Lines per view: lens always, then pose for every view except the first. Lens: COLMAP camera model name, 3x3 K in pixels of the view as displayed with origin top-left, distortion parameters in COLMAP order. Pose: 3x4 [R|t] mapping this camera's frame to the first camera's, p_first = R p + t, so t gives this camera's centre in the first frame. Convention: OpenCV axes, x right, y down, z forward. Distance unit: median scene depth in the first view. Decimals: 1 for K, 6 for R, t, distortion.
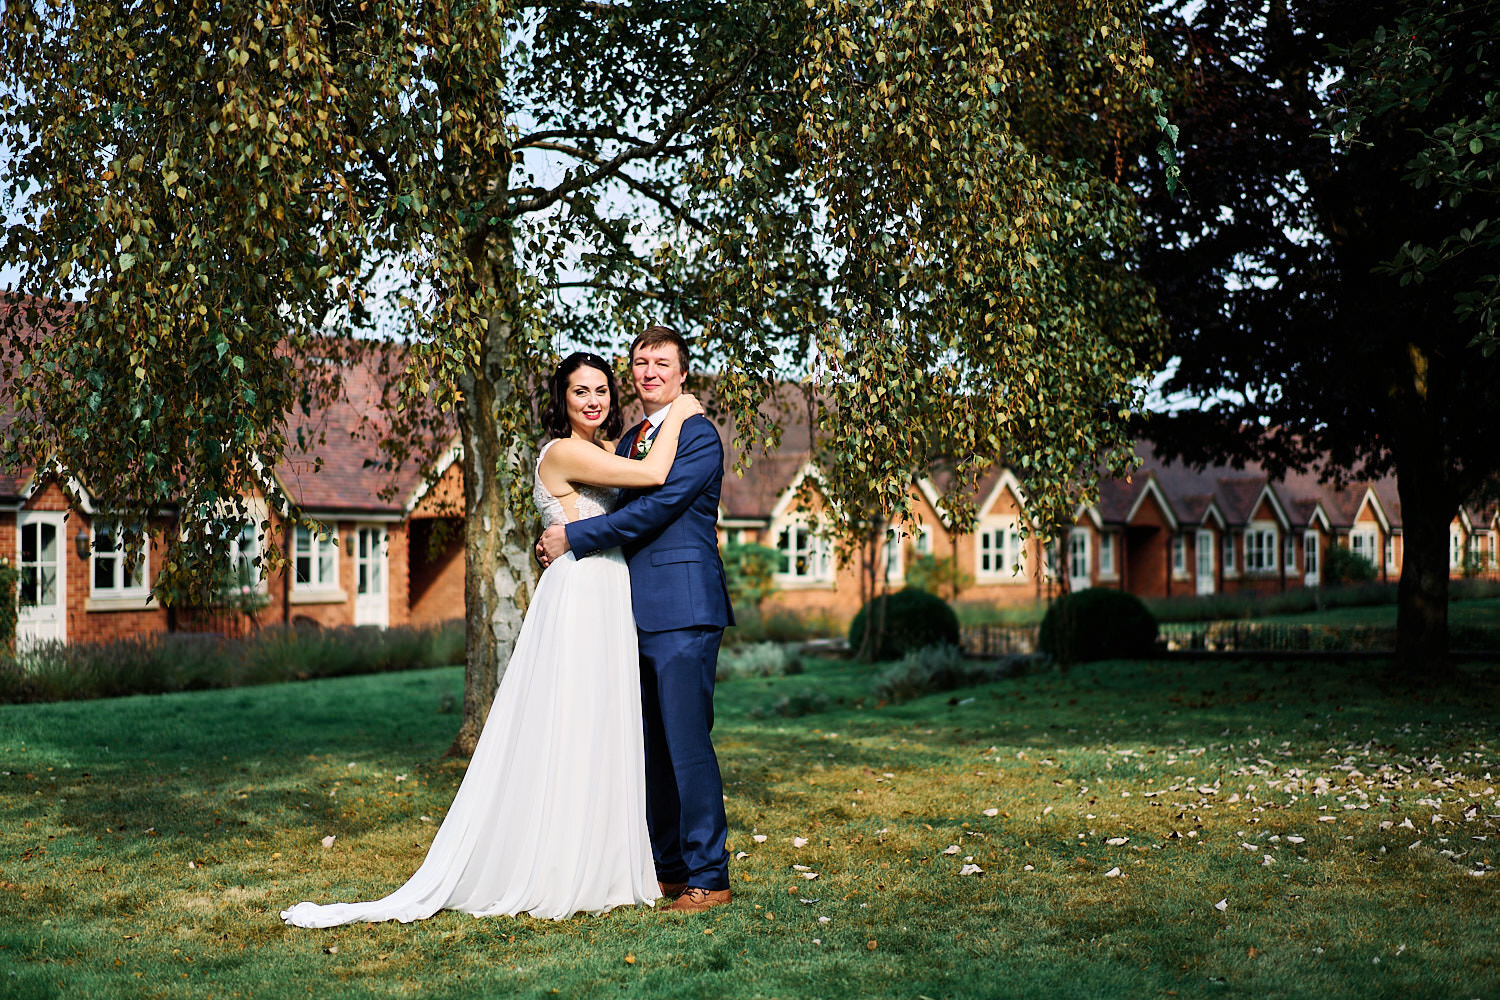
lens RADIAL K [[2351.8, 0, 743.3], [0, 2351.8, 488.2], [0, 0, 1]] dist [0.119462, -0.816003]
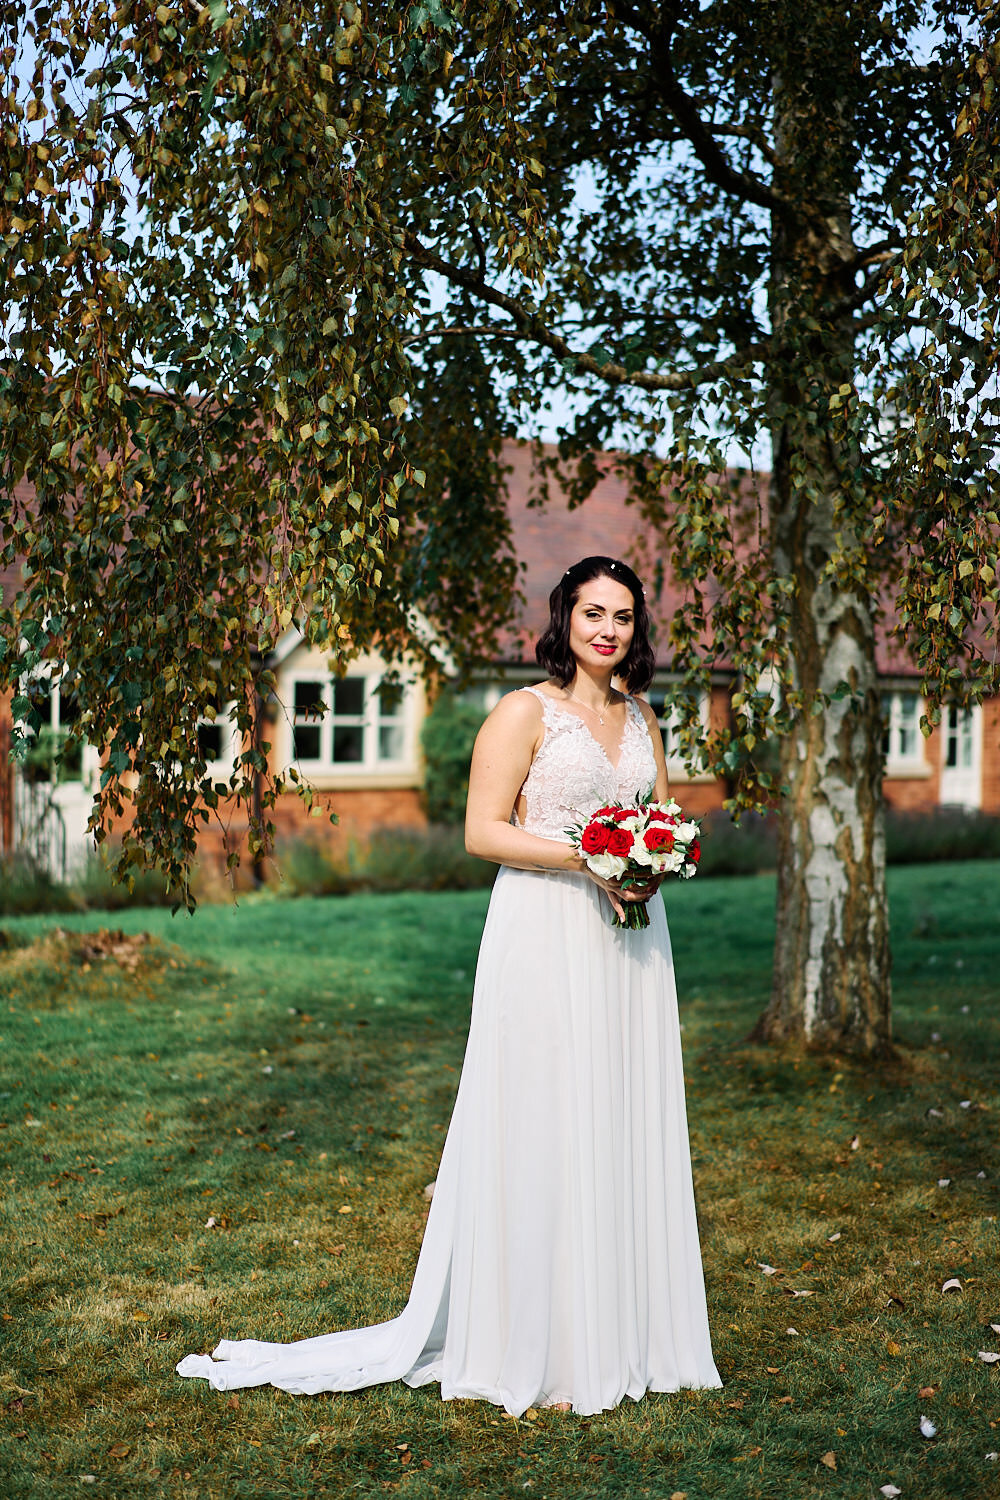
lens RADIAL K [[2334.5, 0, 499.9], [0, 2334.5, 672.6], [0, 0, 1]] dist [-0.028965, -0.104435]
pose [[0.917674, 0.021317, -0.396762, 0.101725], [-0.014541, 0.999693, 0.020080, -0.023640], [0.397068, -0.012657, 0.917702, 0.236506]]
